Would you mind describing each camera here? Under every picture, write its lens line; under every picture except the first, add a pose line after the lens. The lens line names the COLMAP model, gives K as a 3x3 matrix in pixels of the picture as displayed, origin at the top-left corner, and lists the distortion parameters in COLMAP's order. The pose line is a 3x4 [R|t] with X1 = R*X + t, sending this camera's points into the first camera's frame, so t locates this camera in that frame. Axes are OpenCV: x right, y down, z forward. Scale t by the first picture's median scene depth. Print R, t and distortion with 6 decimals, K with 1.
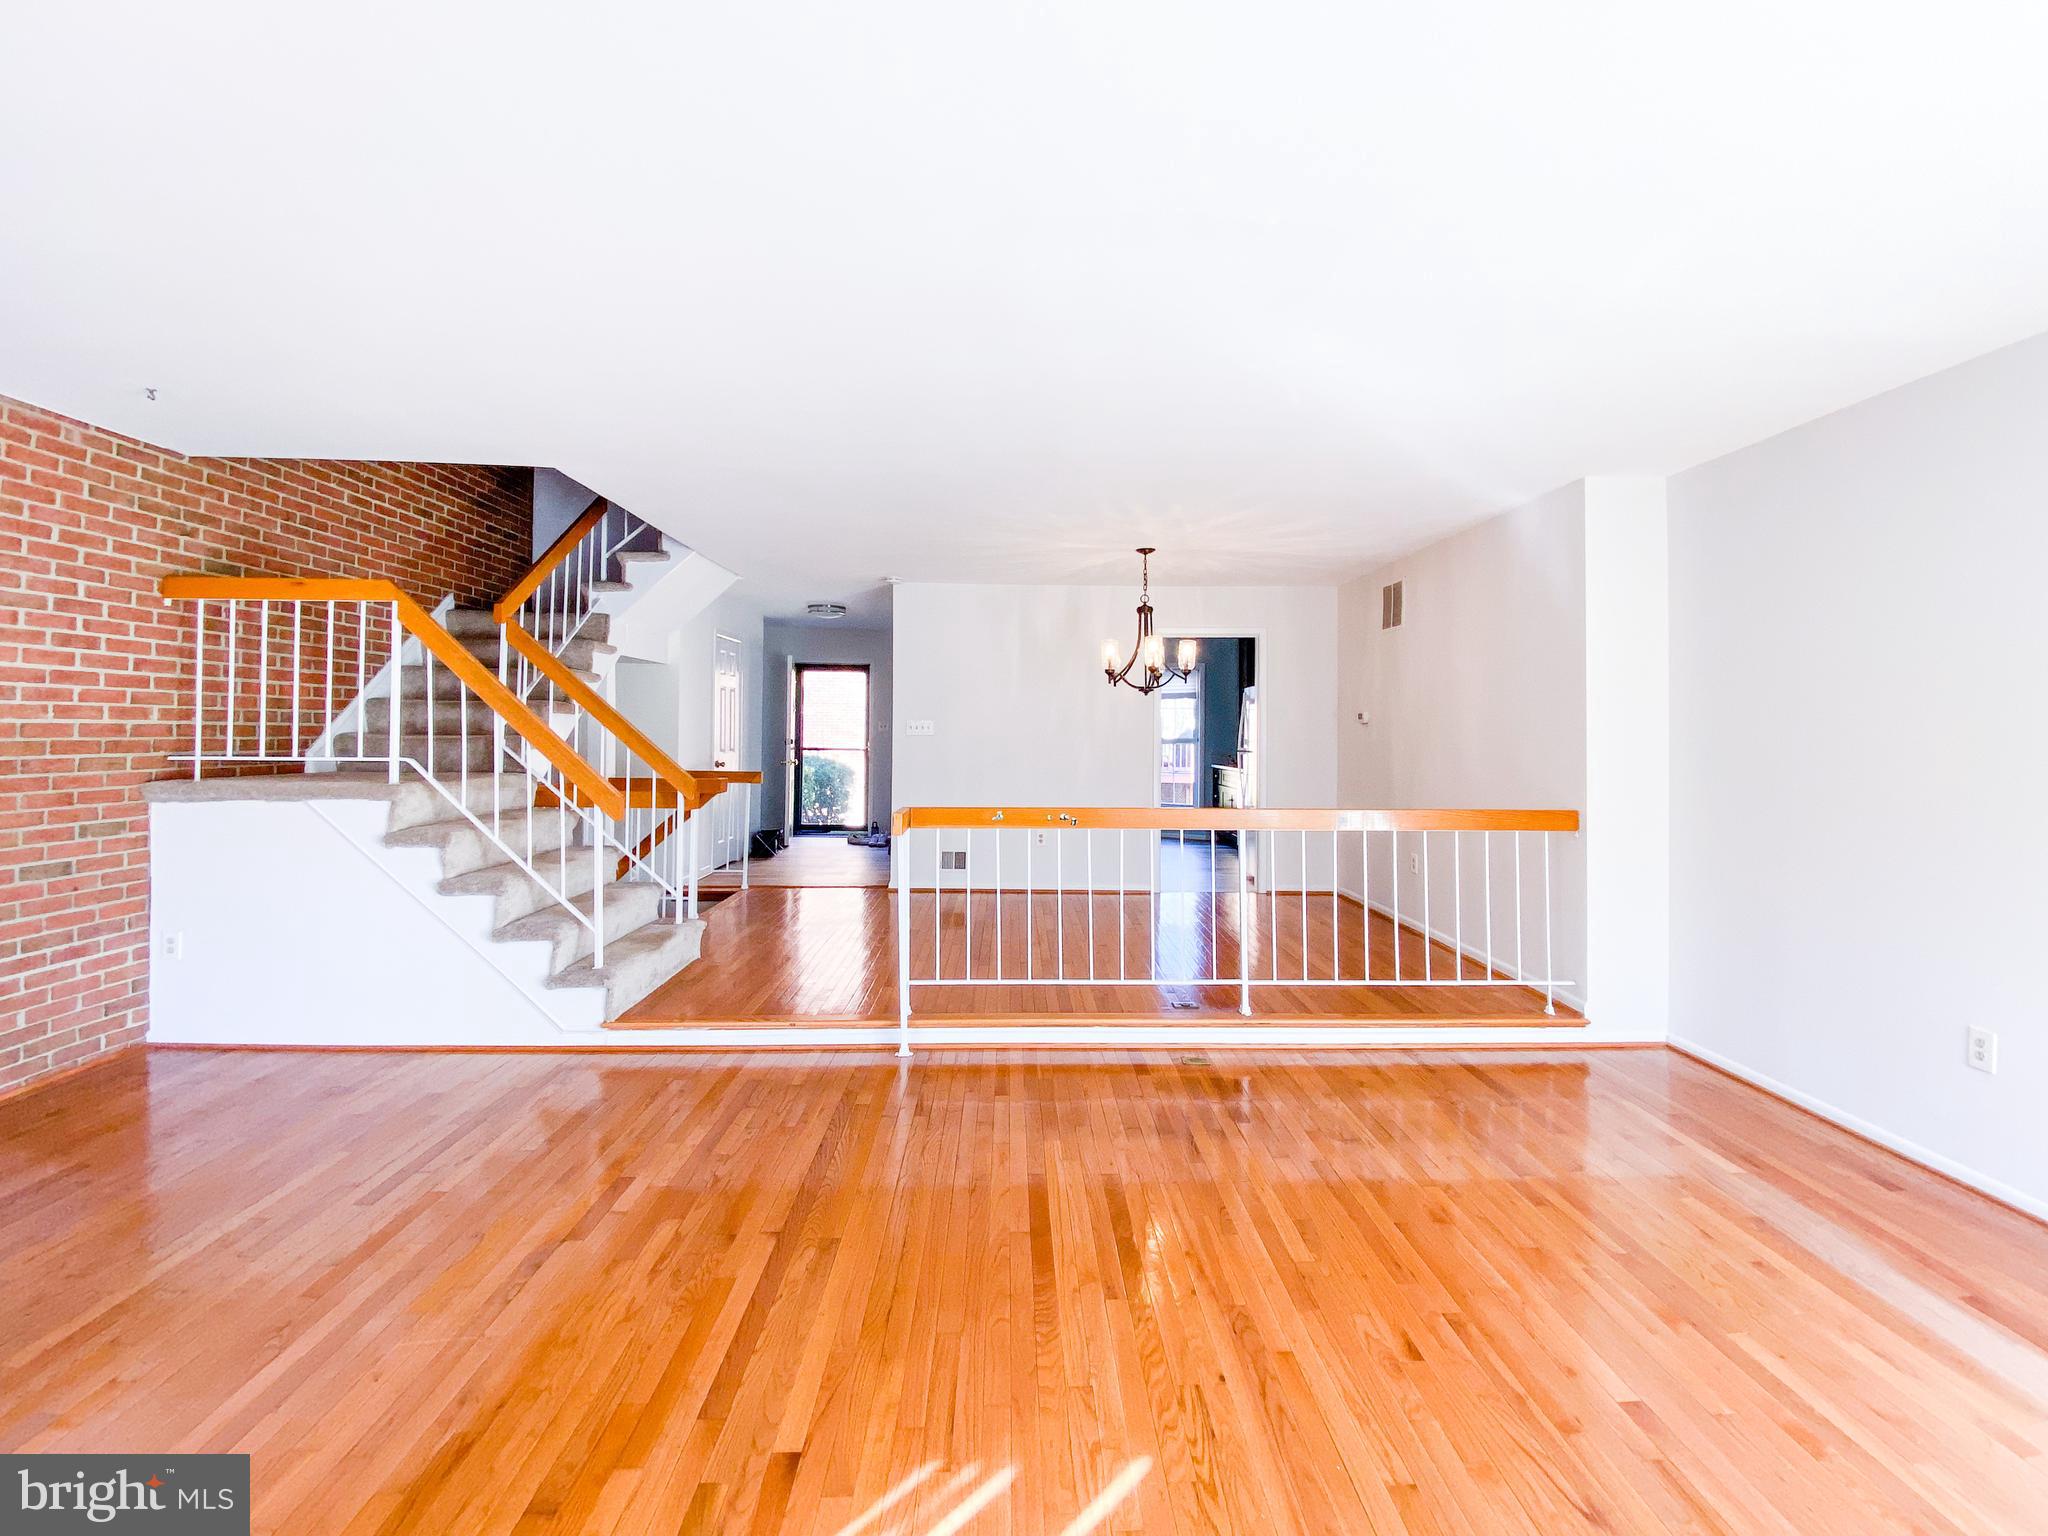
lens RADIAL K [[855.8, 0, 1052.4], [0, 855.8, 728.5], [0, 0, 1]] dist [0.035459, -0.027211]
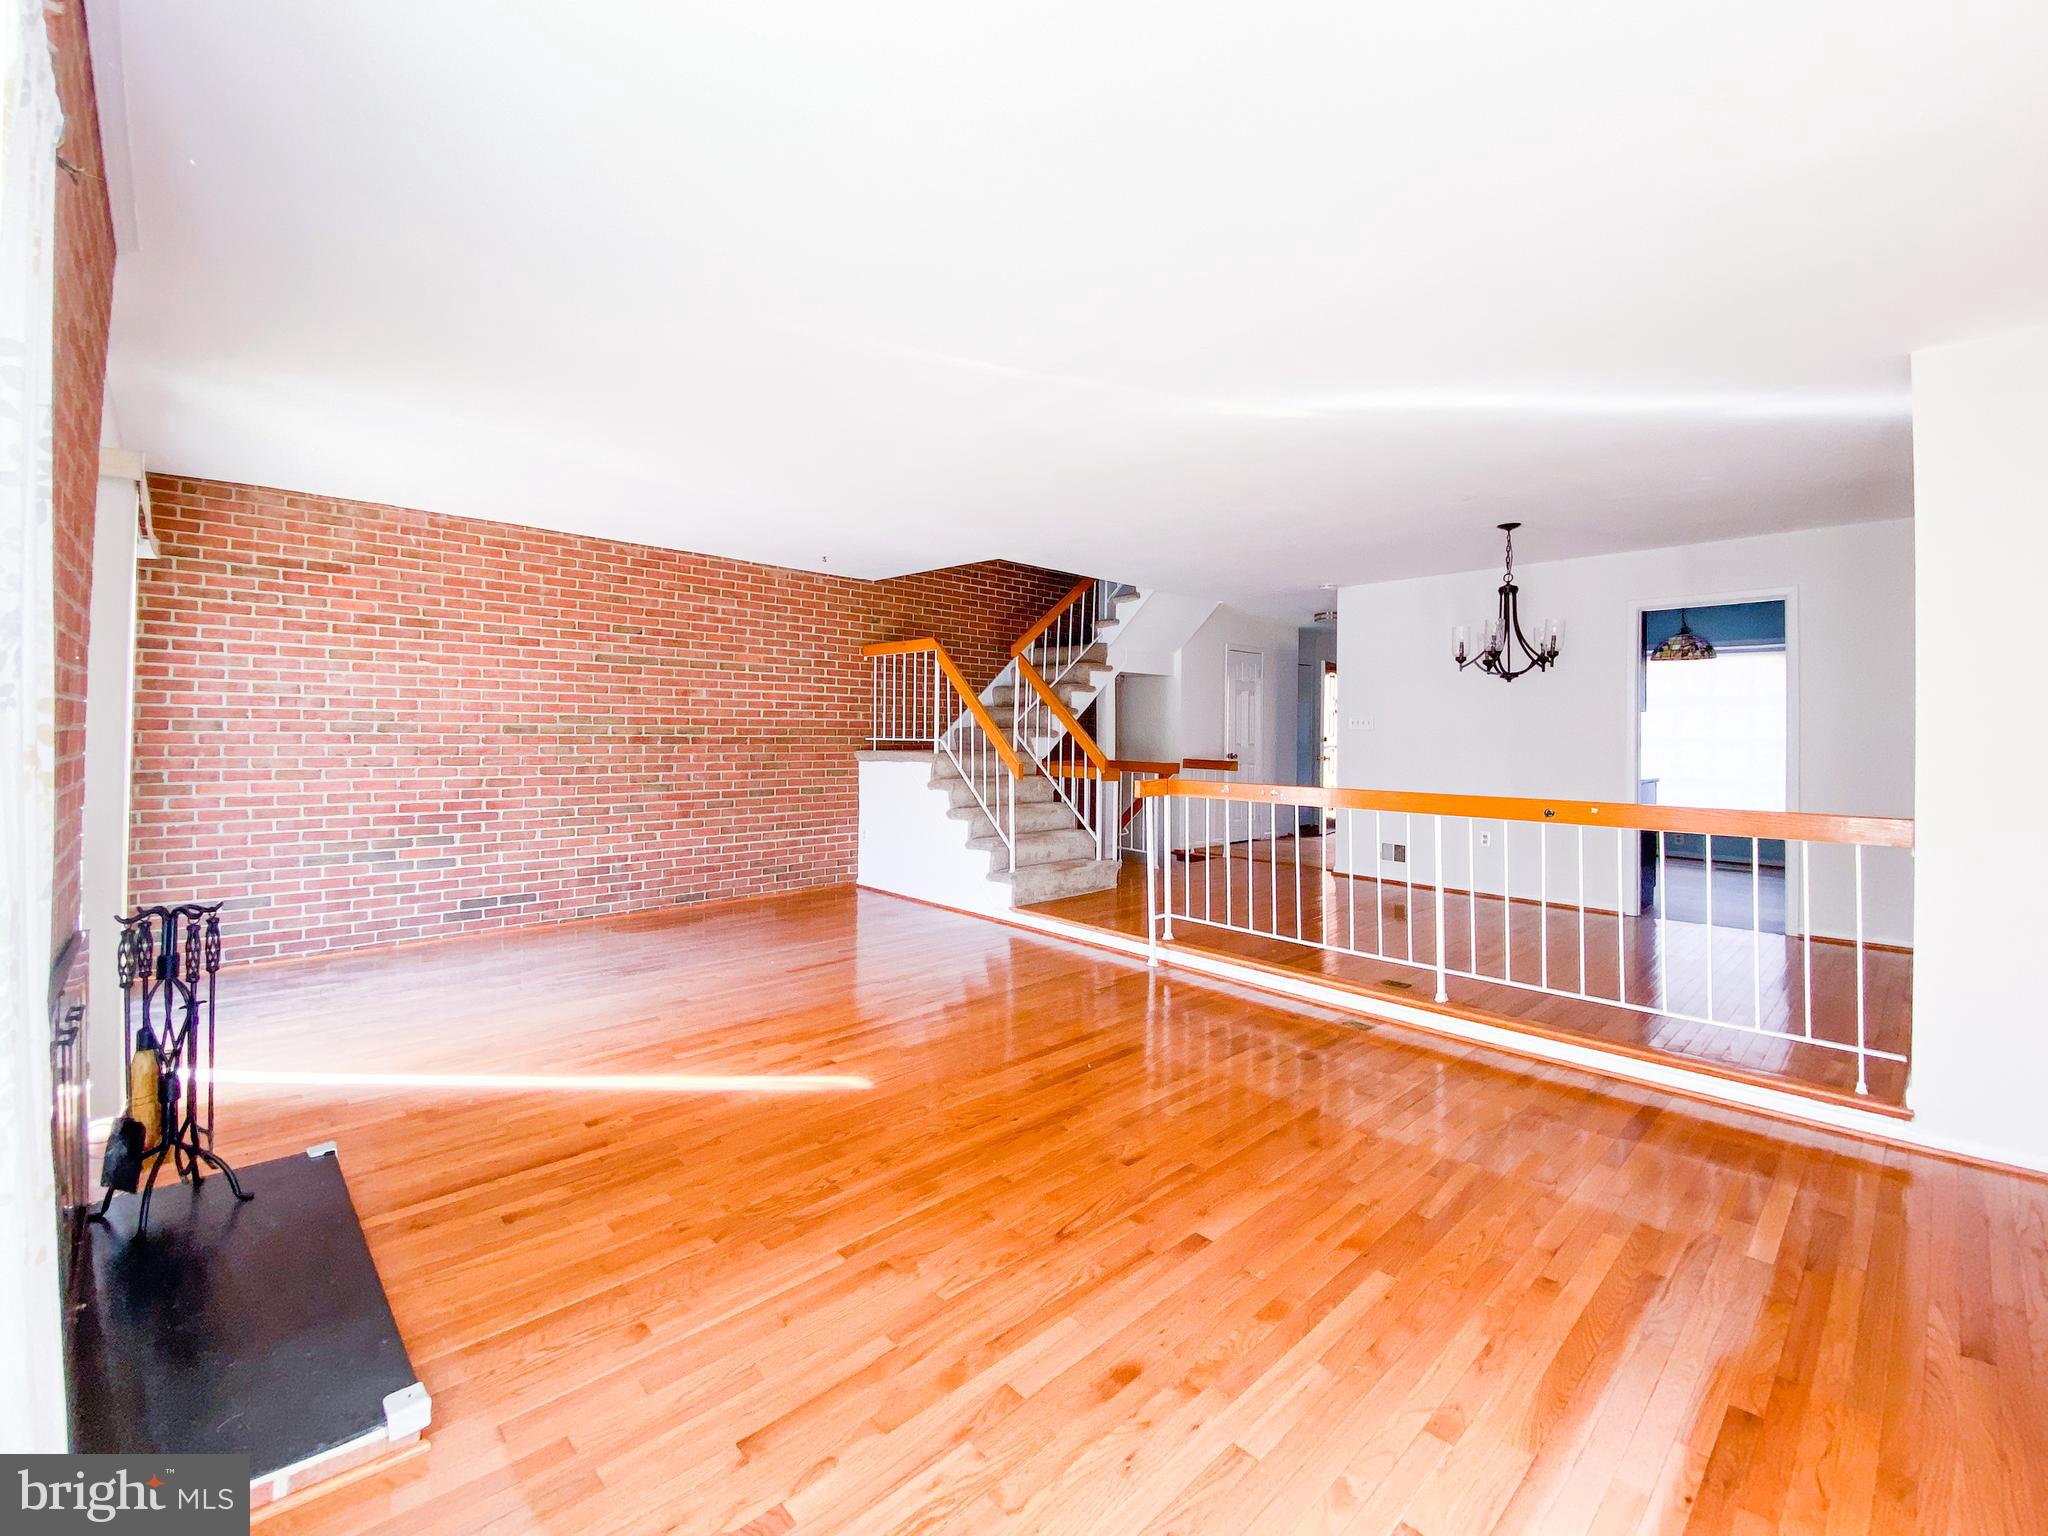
lens RADIAL K [[877.6, 0, 1071.5], [0, 877.6, 753.2], [0, 0, 1]] dist [0.023290, -0.019377]
pose [[0.672964, 0.011817, -0.739581, 0.743450], [-0.001776, 0.999895, 0.014361, 0.037211], [0.739673, -0.008351, 0.672914, 0.010170]]
